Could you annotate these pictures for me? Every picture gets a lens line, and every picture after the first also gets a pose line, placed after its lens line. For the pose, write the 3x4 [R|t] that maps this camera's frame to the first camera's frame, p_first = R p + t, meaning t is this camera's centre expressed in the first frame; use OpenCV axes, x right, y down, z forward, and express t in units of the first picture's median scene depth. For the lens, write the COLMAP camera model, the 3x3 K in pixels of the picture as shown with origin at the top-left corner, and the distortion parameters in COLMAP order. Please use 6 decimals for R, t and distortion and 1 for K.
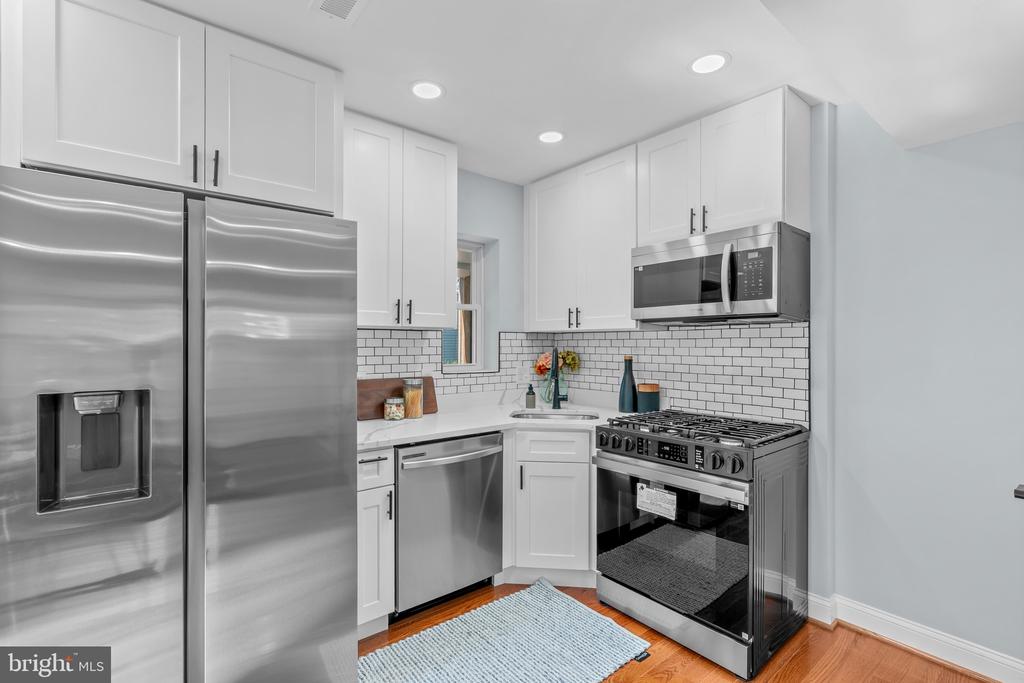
lens RADIAL K [[473.9, 0, 514.8], [0, 473.9, 339.6], [0, 0, 1]] dist [-0.012549, 0.004065]
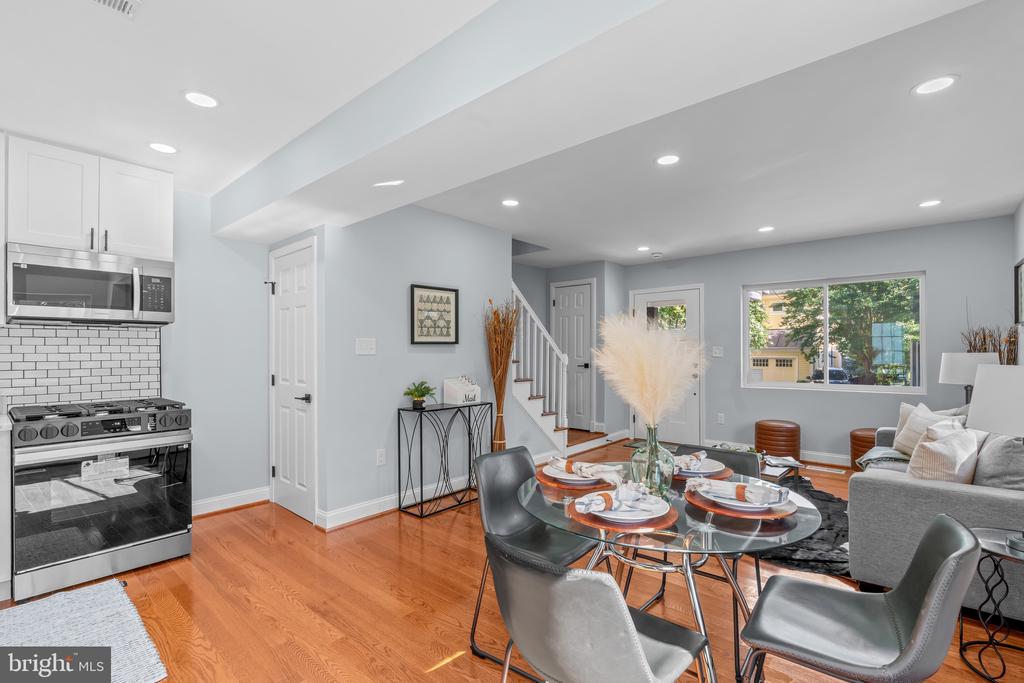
lens RADIAL K [[473.9, 0, 519.5], [0, 473.9, 364.5], [0, 0, 1]] dist [-0.012549, 0.004065]
pose [[-0.198928, -0.026146, 0.979665, -0.925245], [-0.005127, 0.999658, 0.025638, 0.028511], [-0.980001, 0.000077, -0.198994, 0.167125]]
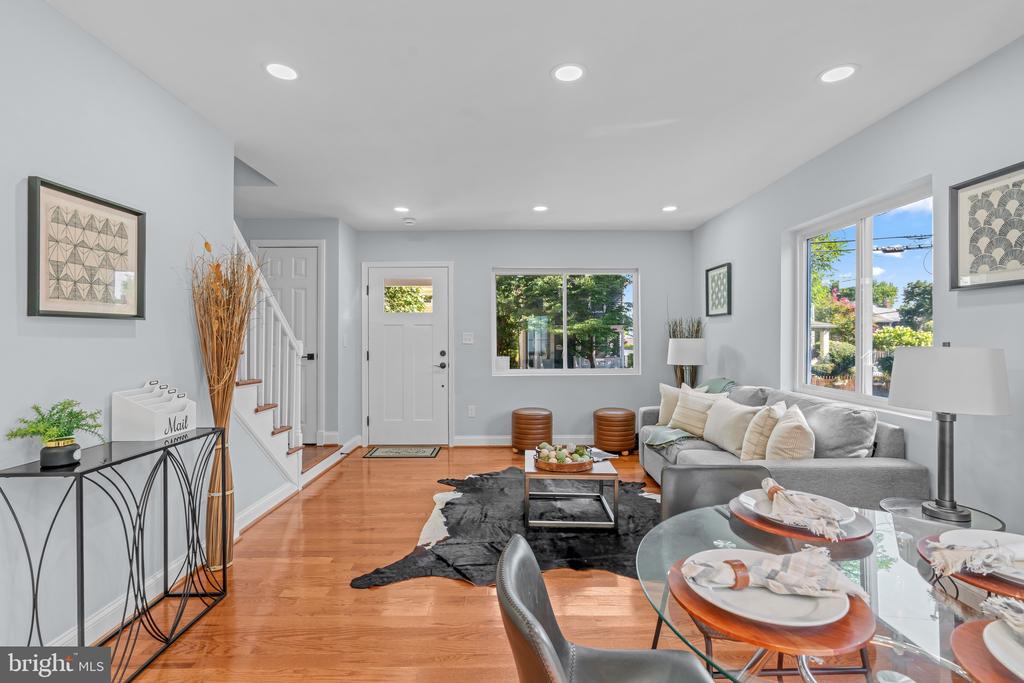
lens RADIAL K [[473.9, 0, 513.0], [0, 473.9, 339.2], [0, 0, 1]] dist [-0.012549, 0.004065]
pose [[-0.793865, 0.002134, 0.608090, -0.276544], [-0.001896, 0.999980, -0.005985, 0.039004], [-0.608090, -0.005904, -0.793846, 0.314452]]
